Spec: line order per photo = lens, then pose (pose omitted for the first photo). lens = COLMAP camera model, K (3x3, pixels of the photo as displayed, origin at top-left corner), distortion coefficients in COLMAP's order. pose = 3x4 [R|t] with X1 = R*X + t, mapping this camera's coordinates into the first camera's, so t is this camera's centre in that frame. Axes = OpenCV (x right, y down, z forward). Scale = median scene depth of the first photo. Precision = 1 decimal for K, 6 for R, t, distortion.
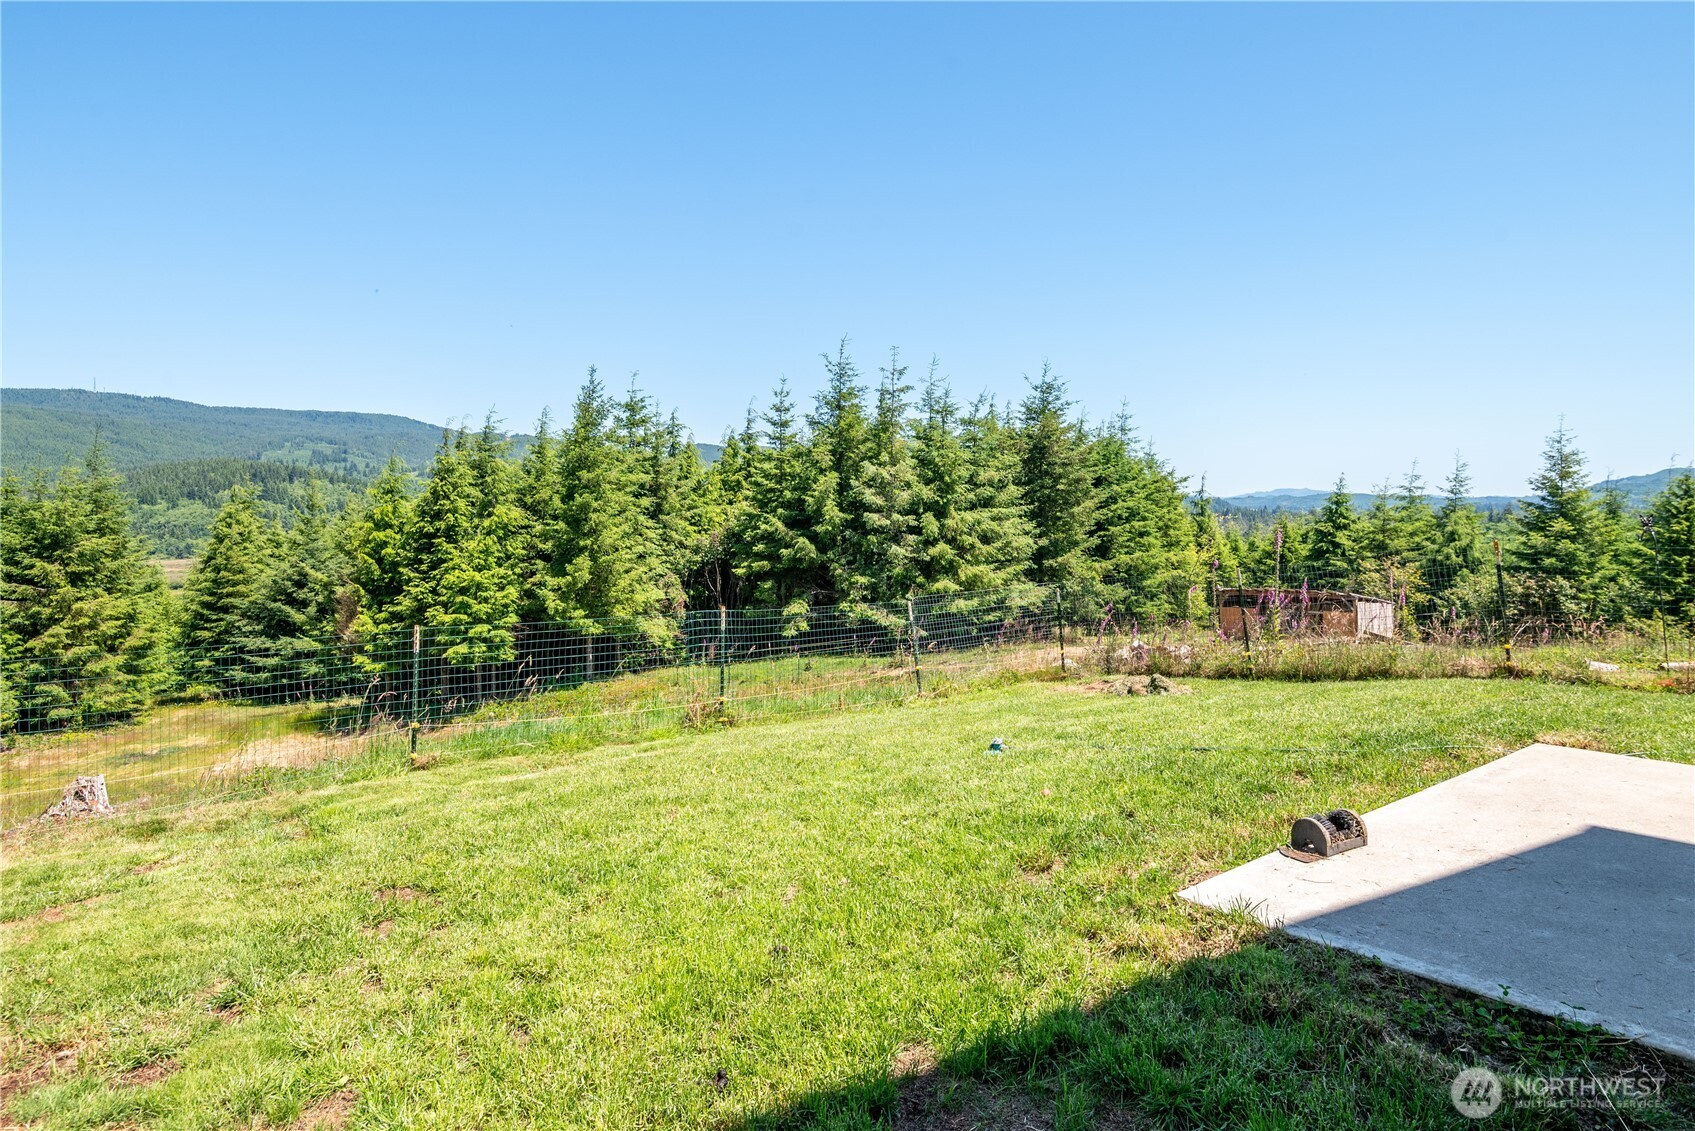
lens RADIAL K [[955.6, 0, 867.6], [0, 955.6, 498.7], [0, 0, 1]] dist [-0.025671, -0.001778]
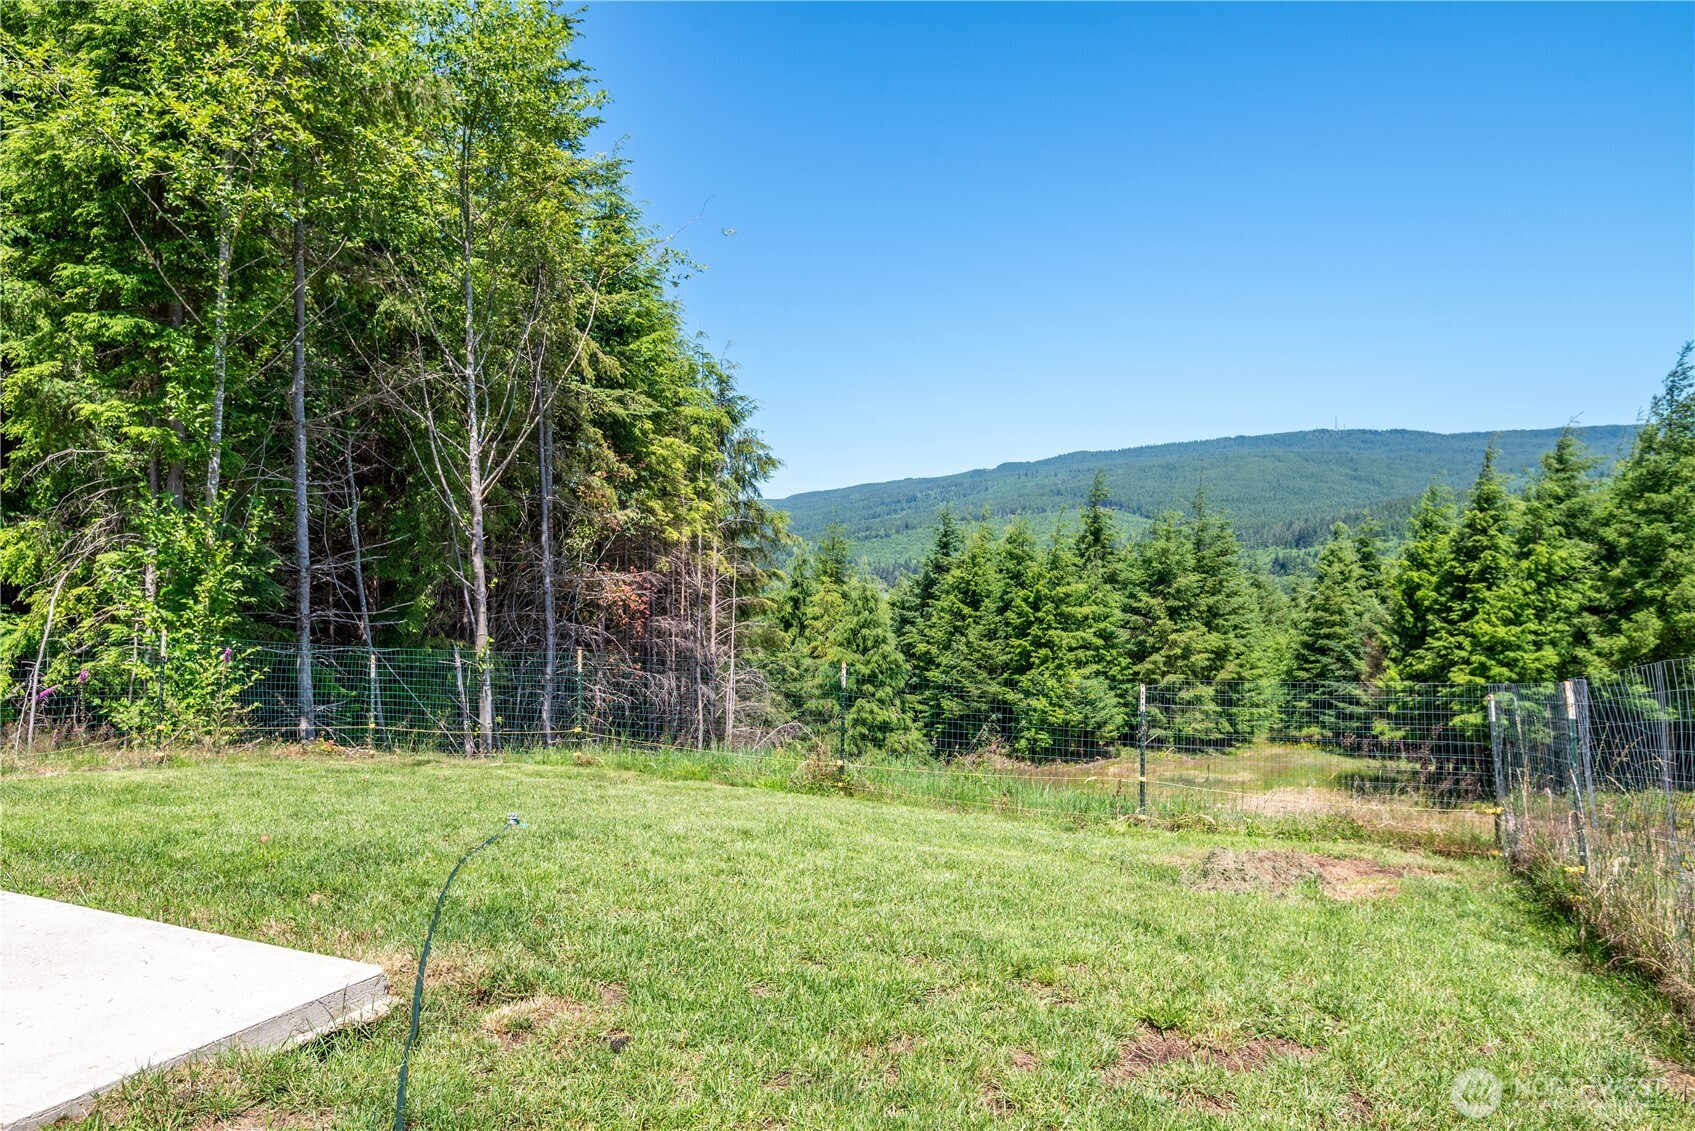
lens RADIAL K [[1096.6, 0, 837.1], [0, 1096.6, 573.1], [0, 0, 1]] dist [-0.036988, -0.004520]
pose [[0.451355, 0.015087, -0.892217, 0.109872], [0.018196, 0.999494, 0.026106, -0.000429], [0.892159, -0.028018, 0.450852, 0.076407]]
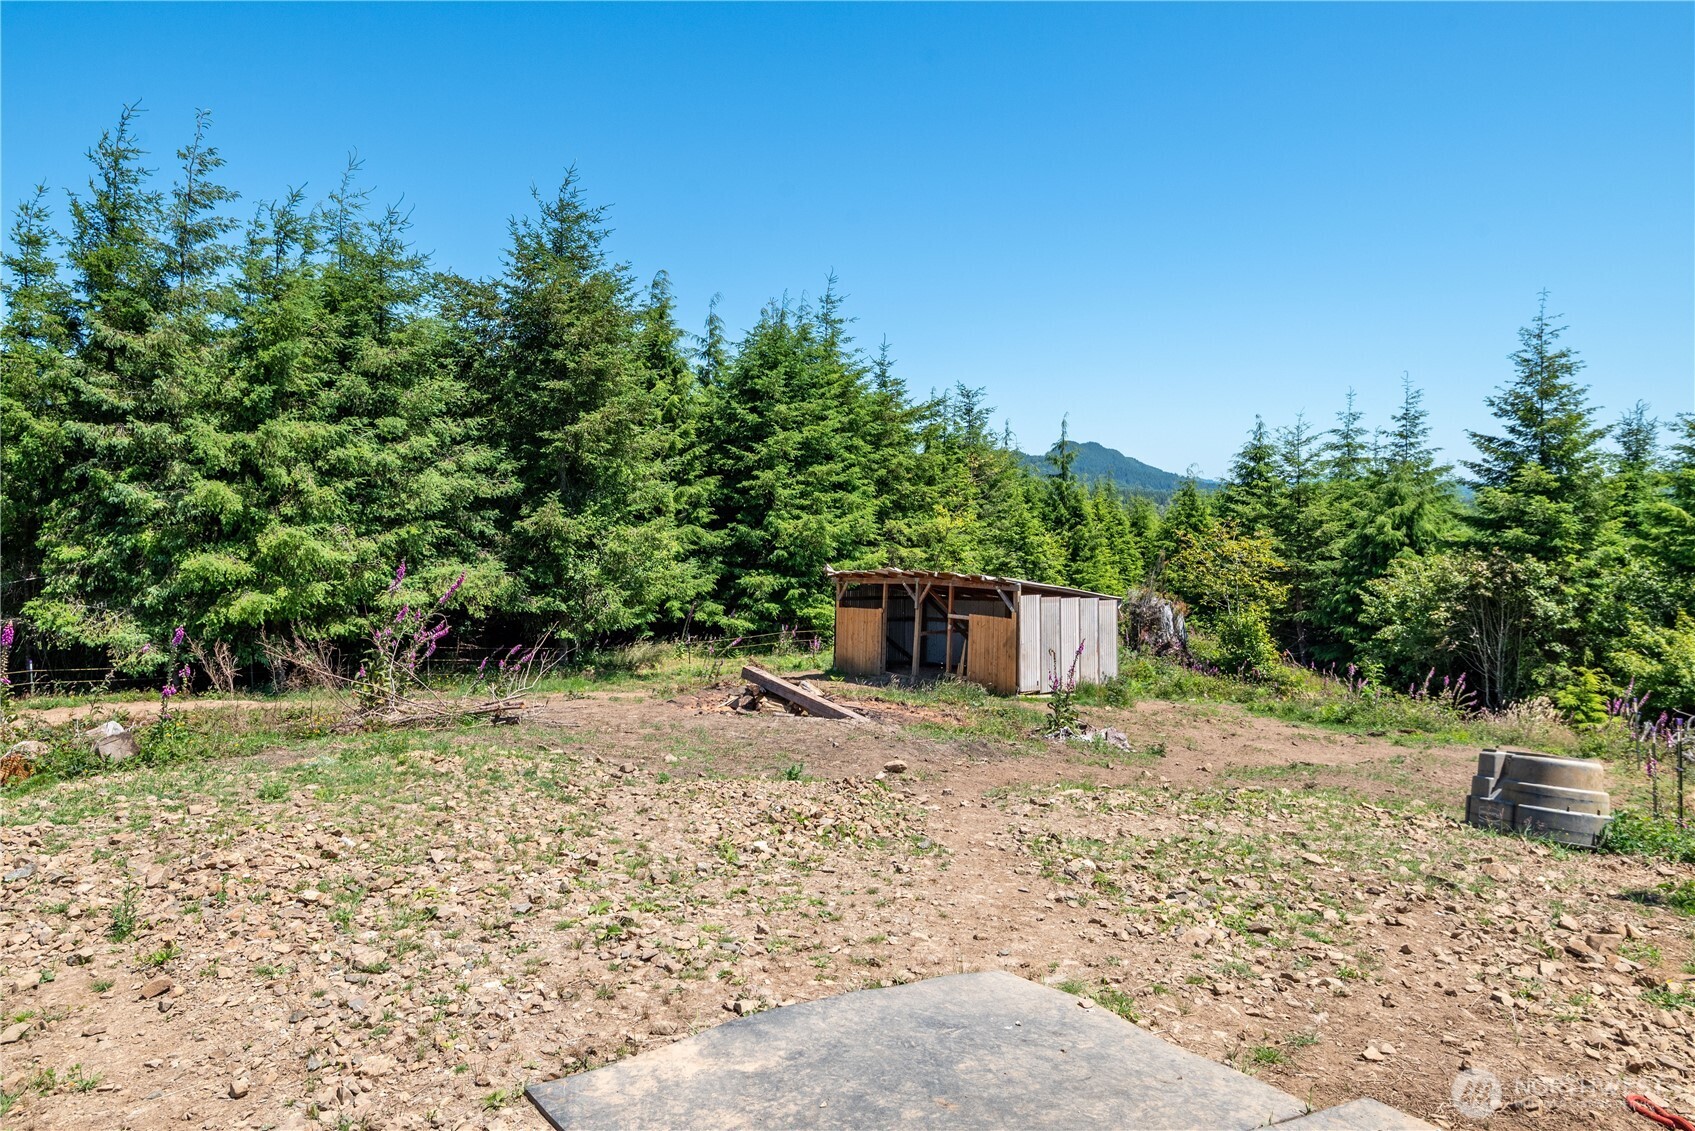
lens RADIAL K [[1109.8, 0, 858.5], [0, 1109.8, 513.6], [0, 0, 1]] dist [-0.004122, -0.001175]
pose [[0.999857, -0.002824, 0.016669, 0.345830], [0.002411, 0.999691, 0.024761, 0.043262], [-0.016734, -0.024717, 0.999554, 0.353572]]
